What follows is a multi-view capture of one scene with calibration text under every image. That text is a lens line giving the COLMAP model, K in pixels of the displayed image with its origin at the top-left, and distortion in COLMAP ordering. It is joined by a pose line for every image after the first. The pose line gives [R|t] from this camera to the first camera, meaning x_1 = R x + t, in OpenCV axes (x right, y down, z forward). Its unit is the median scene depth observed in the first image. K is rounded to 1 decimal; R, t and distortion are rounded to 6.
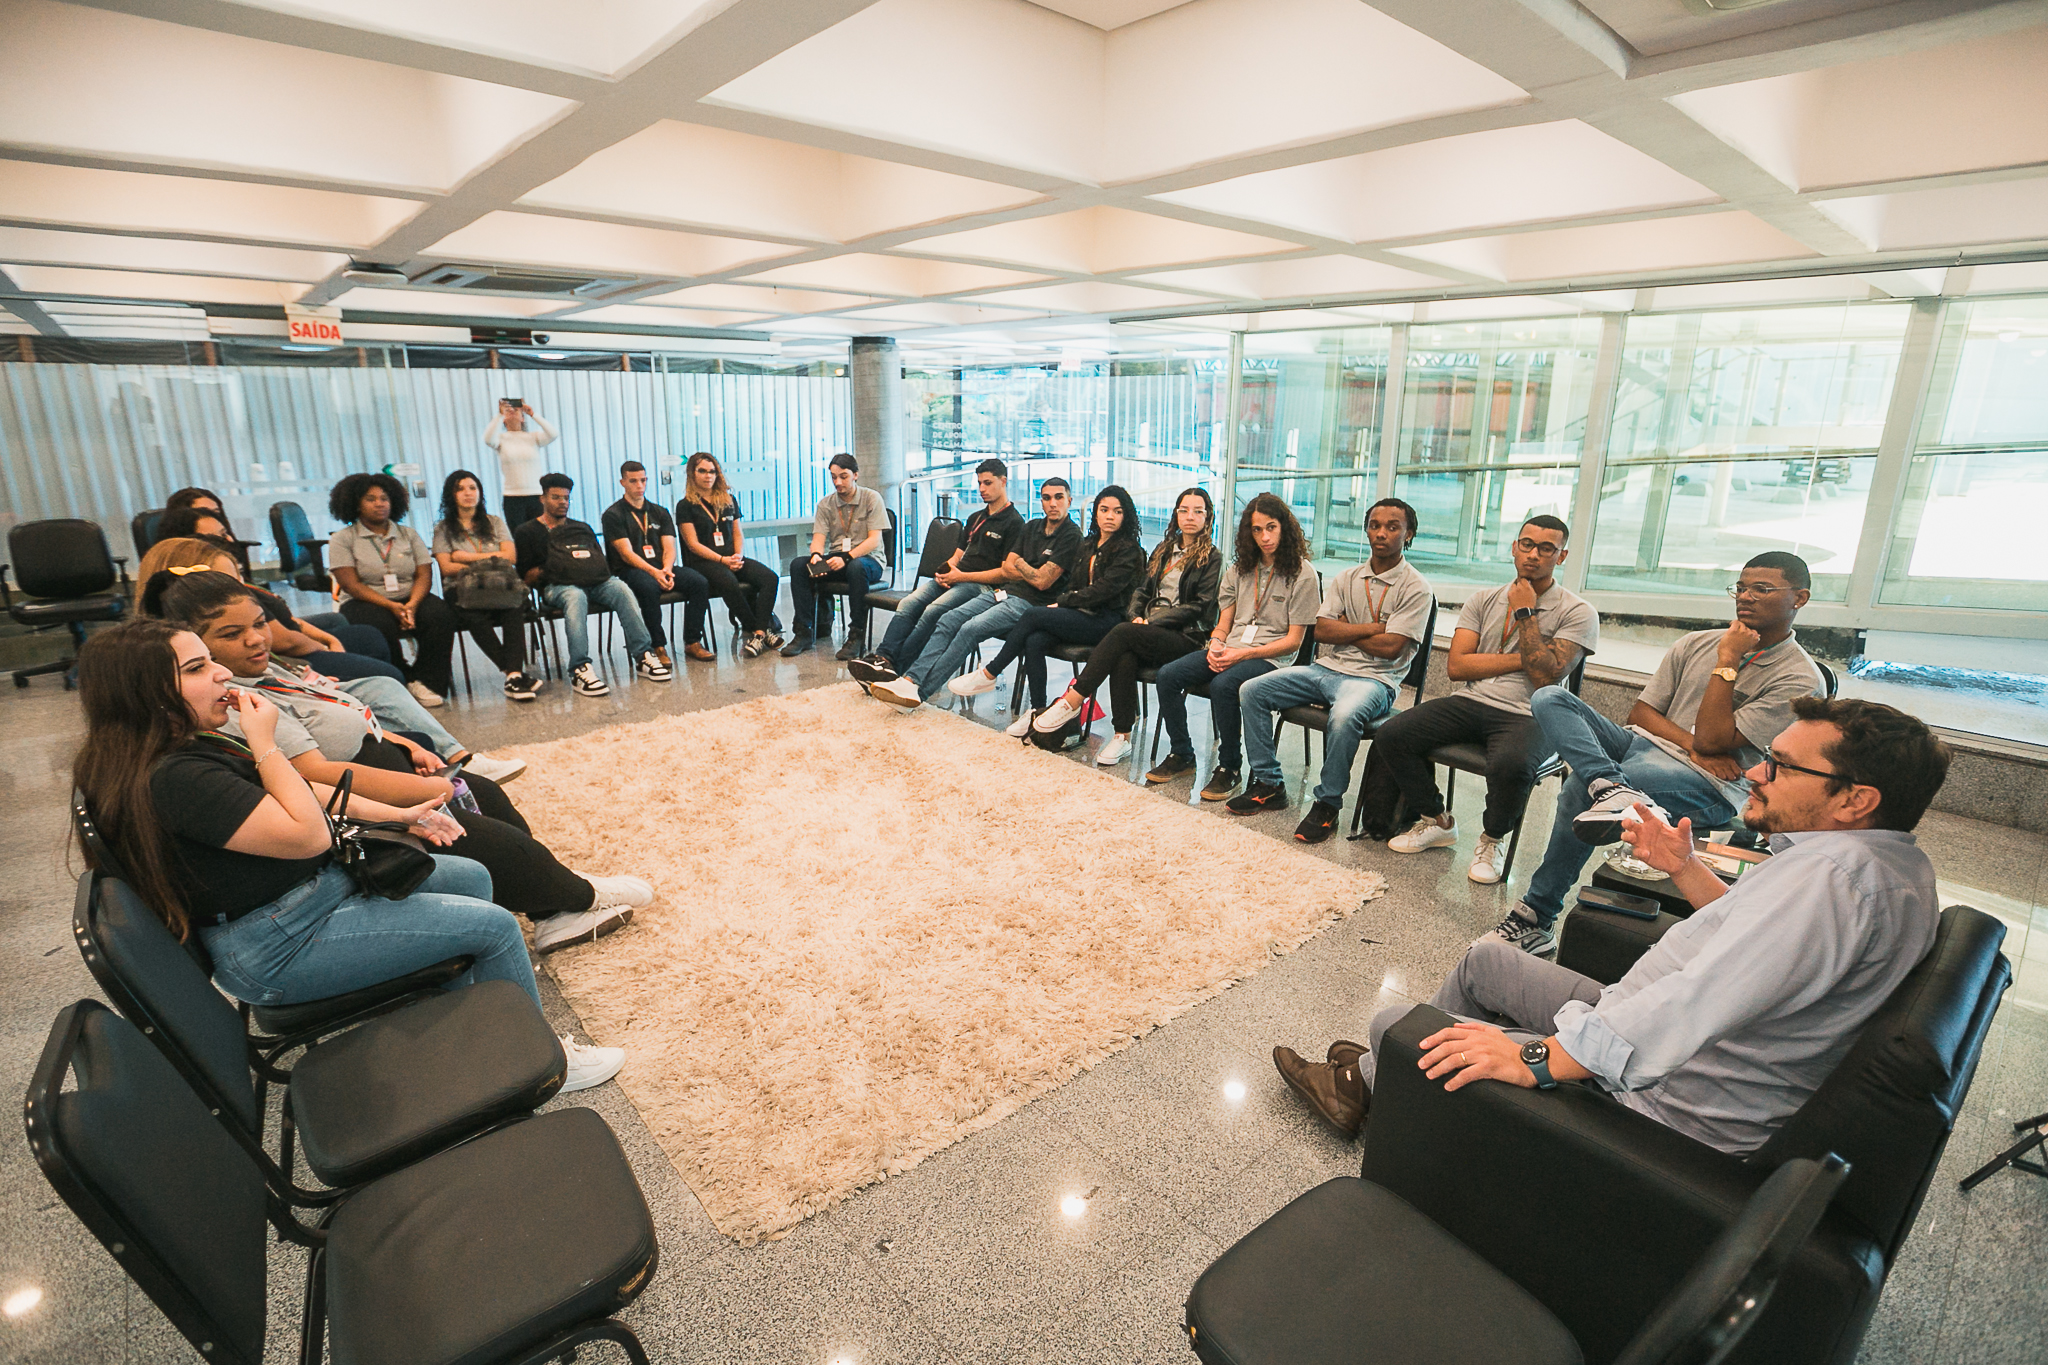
lens RADIAL K [[981.6, 0, 1024.0], [0, 981.6, 682.5], [0, 0, 1]] dist [-0.000730, 0.000135]
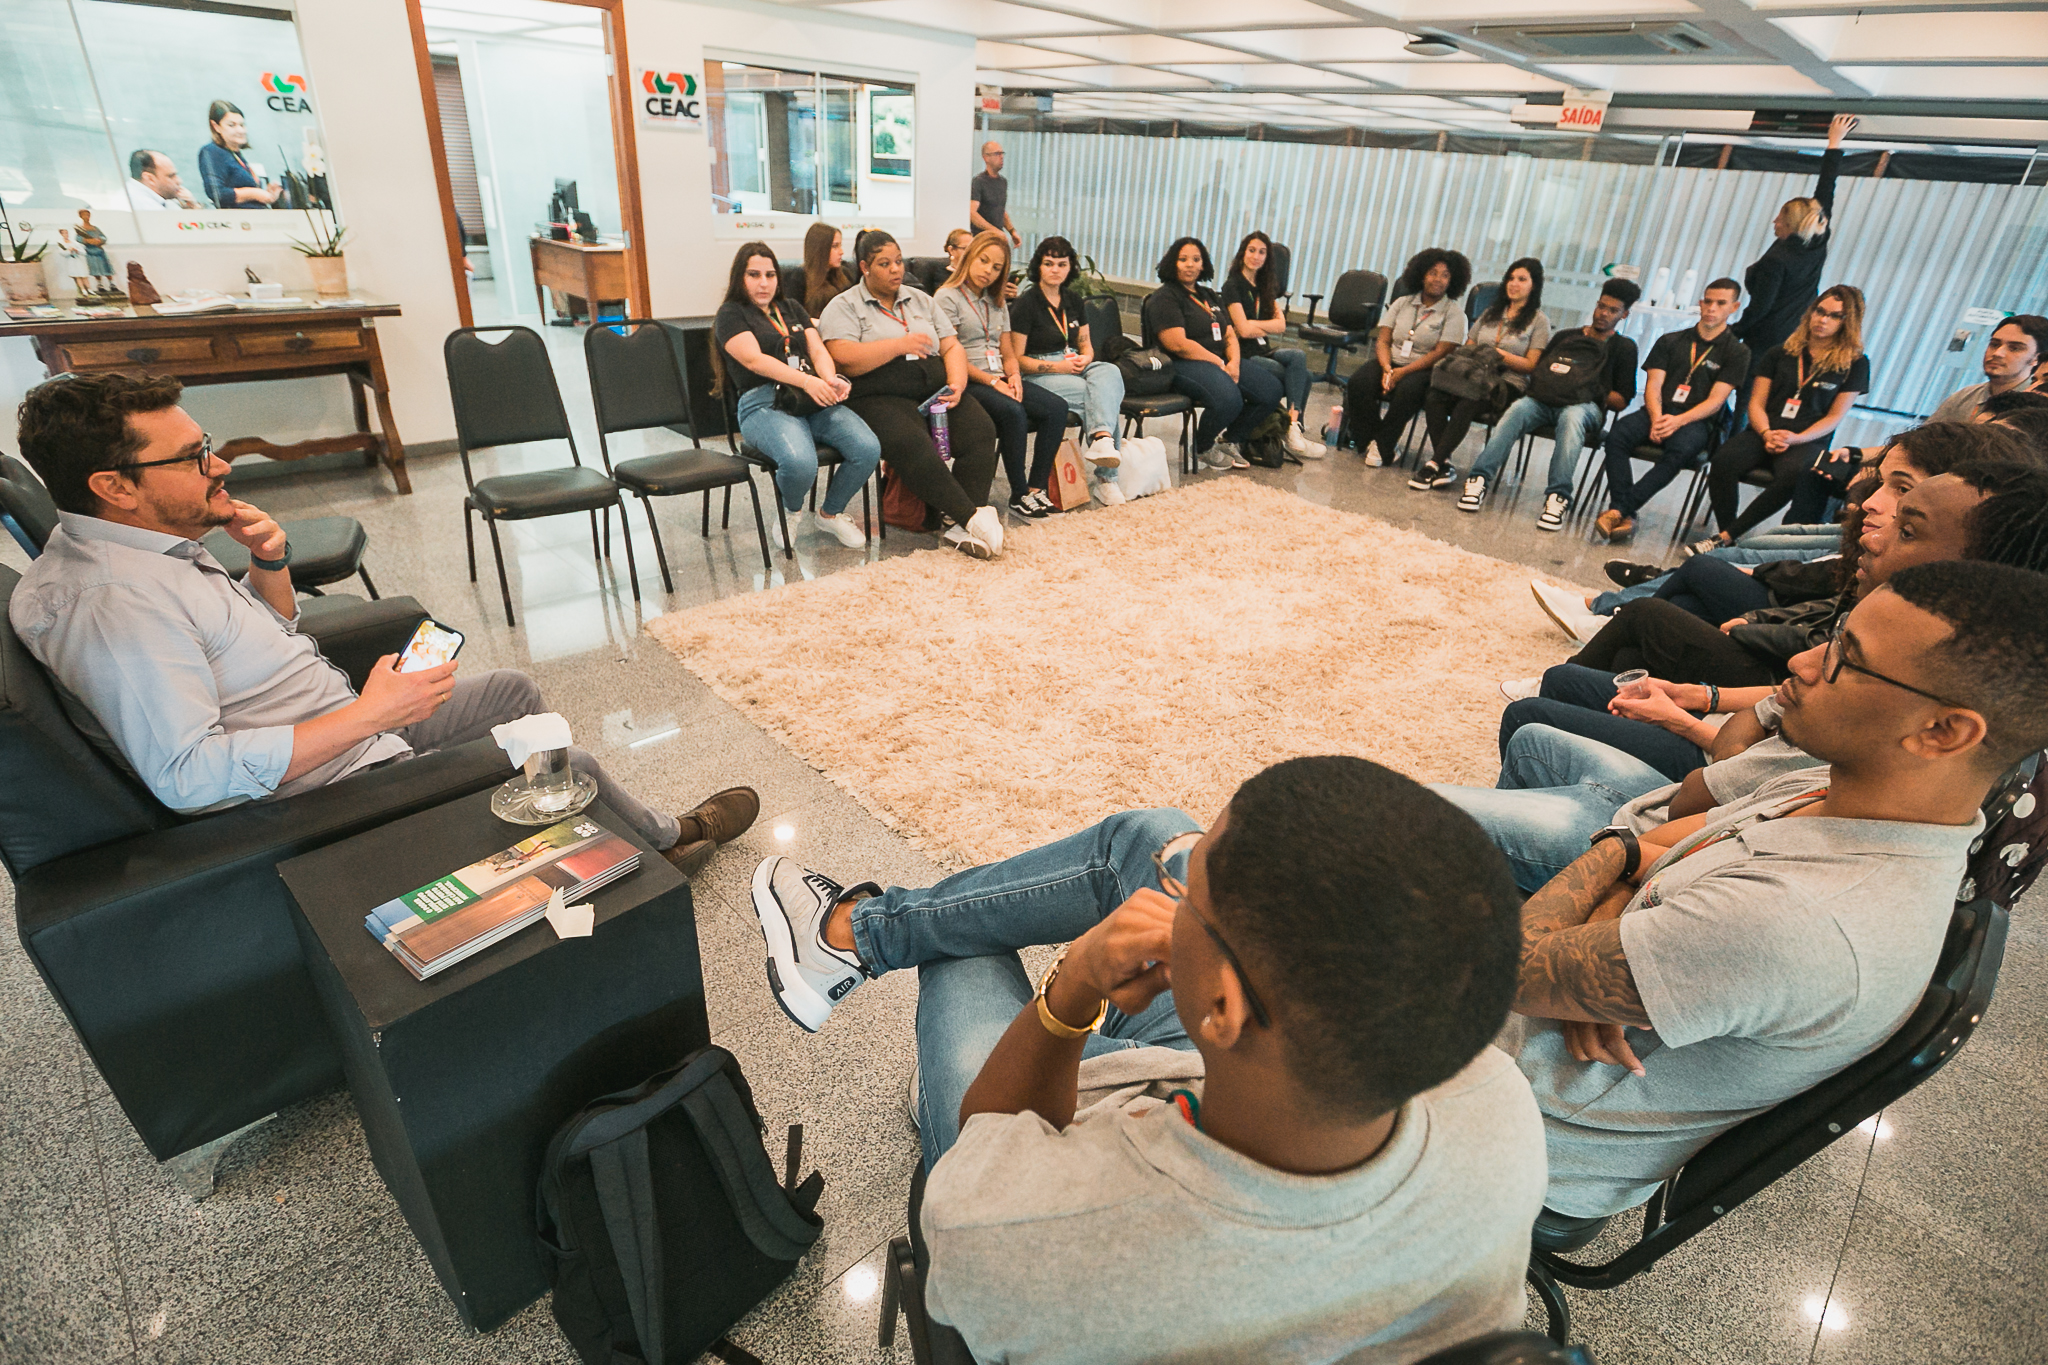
lens RADIAL K [[981.6, 0, 1024.0], [0, 981.6, 682.5], [0, 0, 1]] dist [-0.000730, 0.000135]
pose [[0.078663, 0.481770, -0.872760, 0.472699], [-0.332067, 0.838139, 0.432729, -0.118841], [0.939970, 0.255775, 0.225911, 0.394935]]
